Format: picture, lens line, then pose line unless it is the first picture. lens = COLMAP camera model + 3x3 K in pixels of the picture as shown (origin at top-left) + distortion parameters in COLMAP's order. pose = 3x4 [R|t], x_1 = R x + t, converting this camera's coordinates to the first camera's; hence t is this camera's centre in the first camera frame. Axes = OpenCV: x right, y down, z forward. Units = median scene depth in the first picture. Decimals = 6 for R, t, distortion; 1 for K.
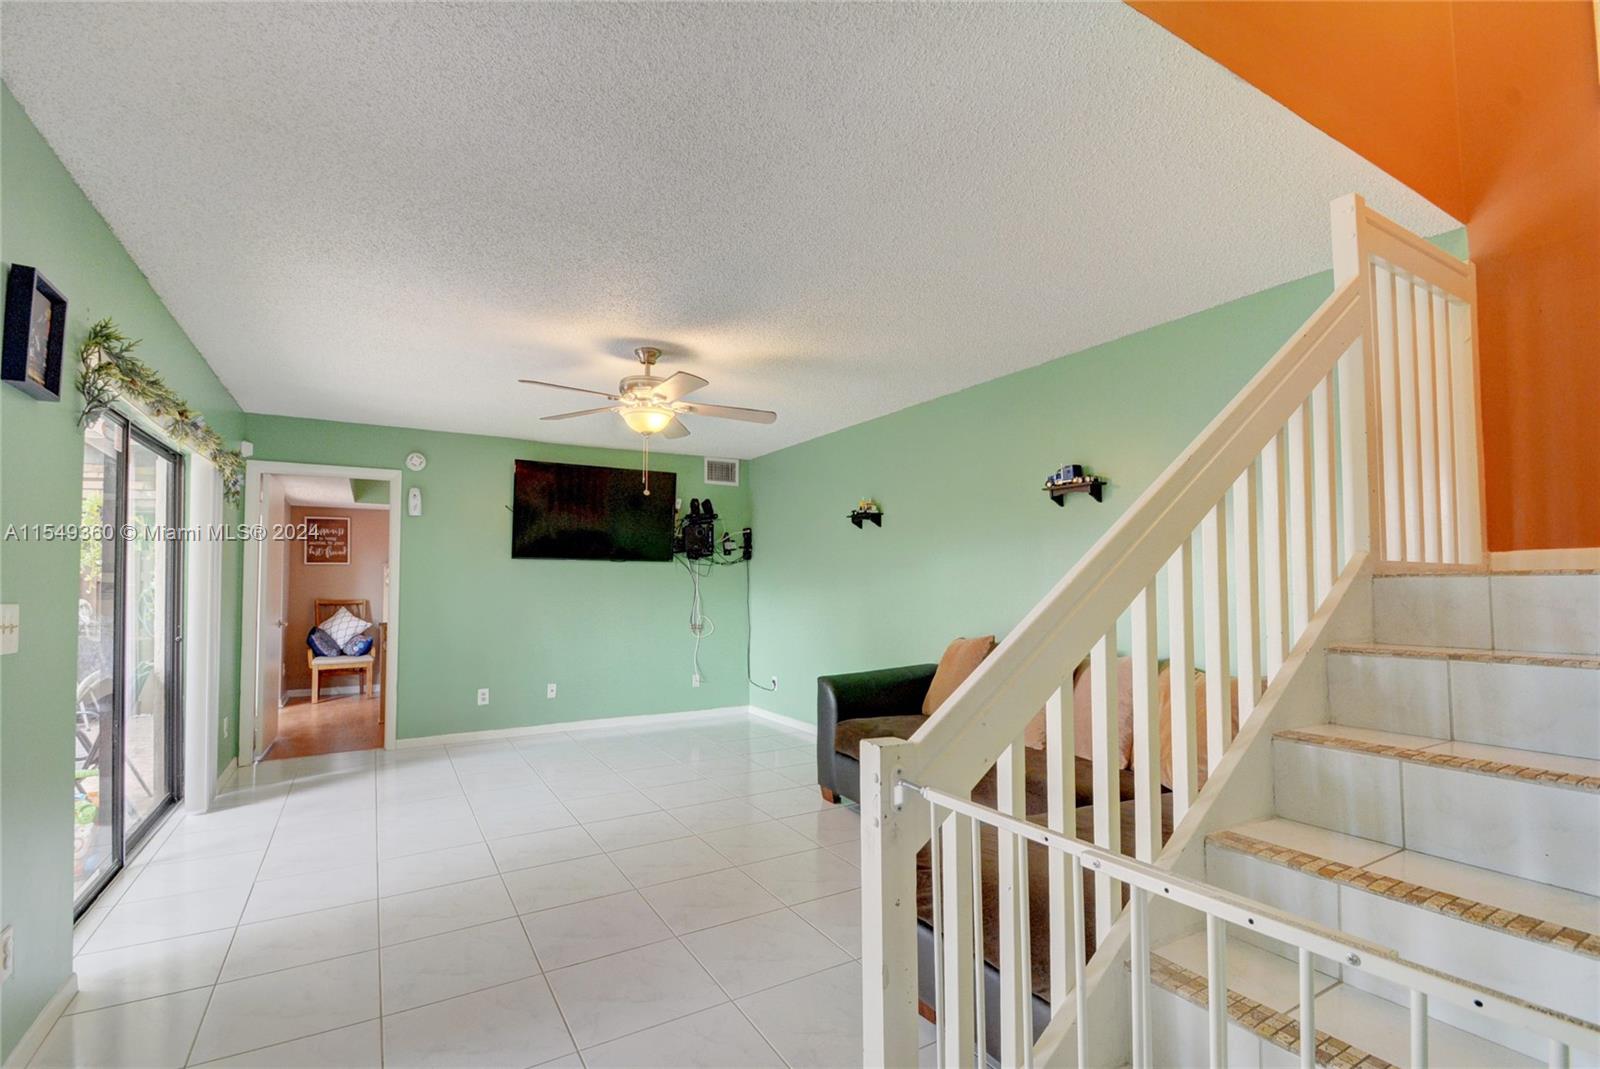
lens RADIAL K [[696.2, 0, 773.7], [0, 696.2, 556.6], [0, 0, 1]] dist [0.024358, -0.021242]
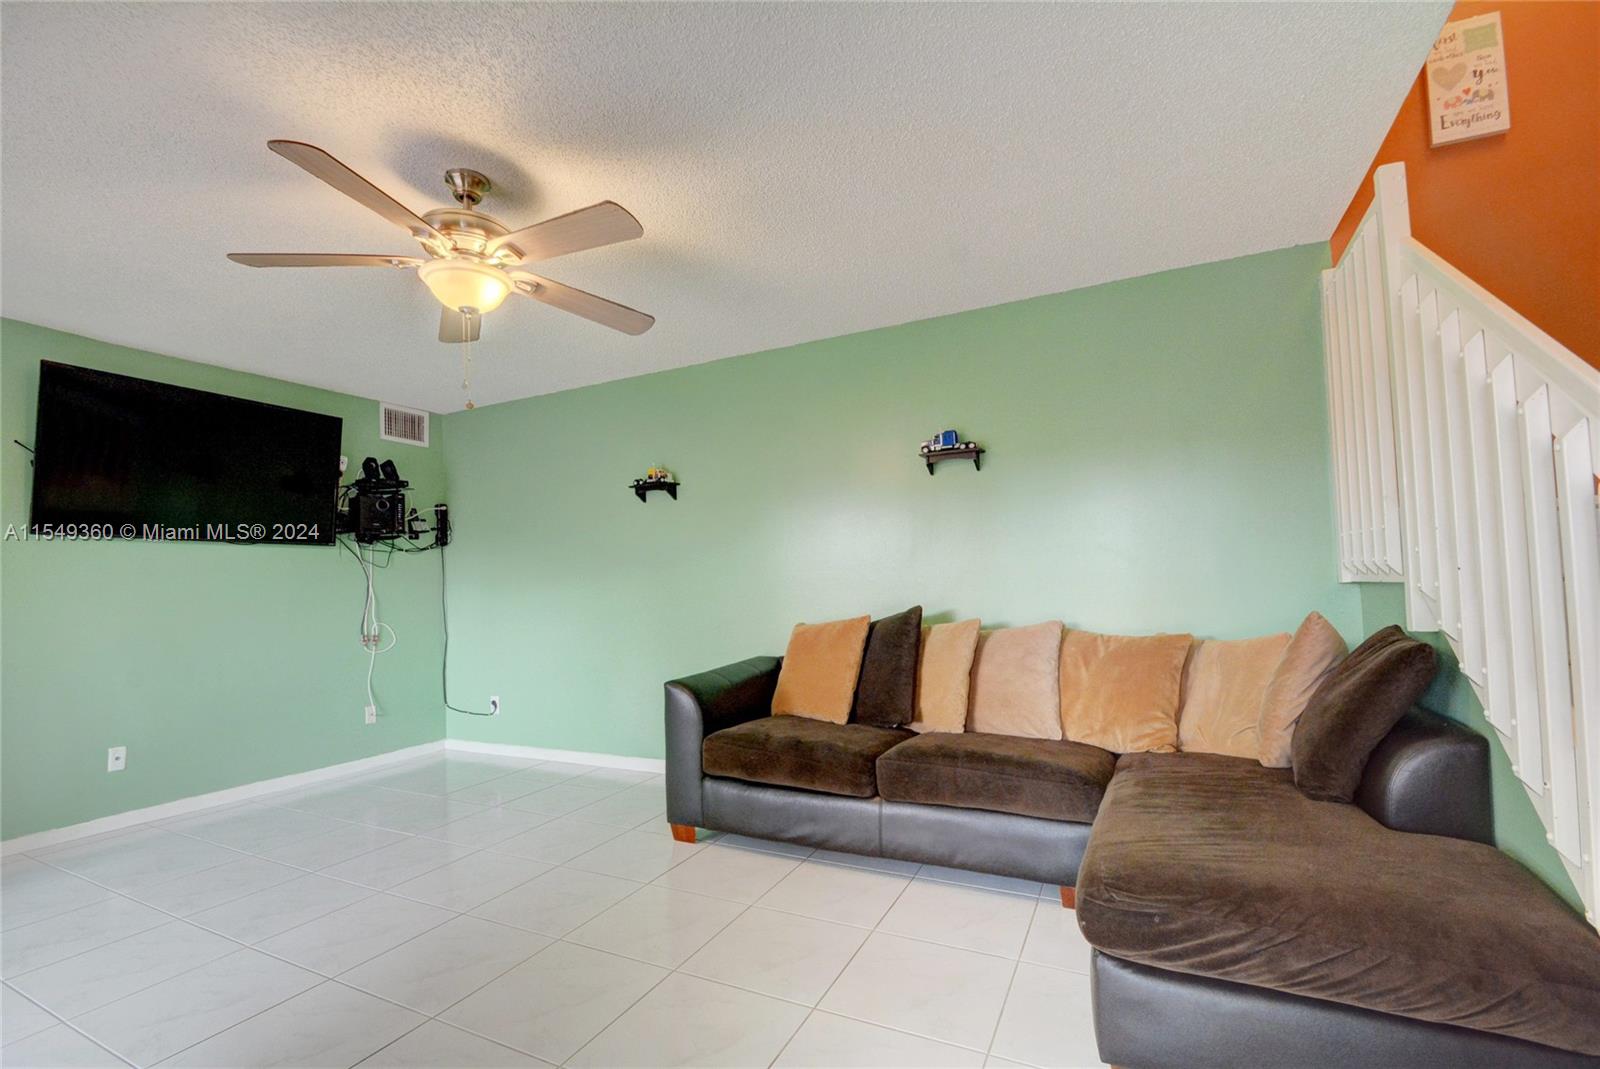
lens RADIAL K [[696.2, 0, 773.7], [0, 696.2, 556.6], [0, 0, 1]] dist [0.024358, -0.021242]
pose [[0.840142, 0.000817, 0.542366, -0.155357], [0.004879, 0.999947, -0.009065, 0.026047], [-0.542345, 0.010262, 0.840093, 0.178443]]
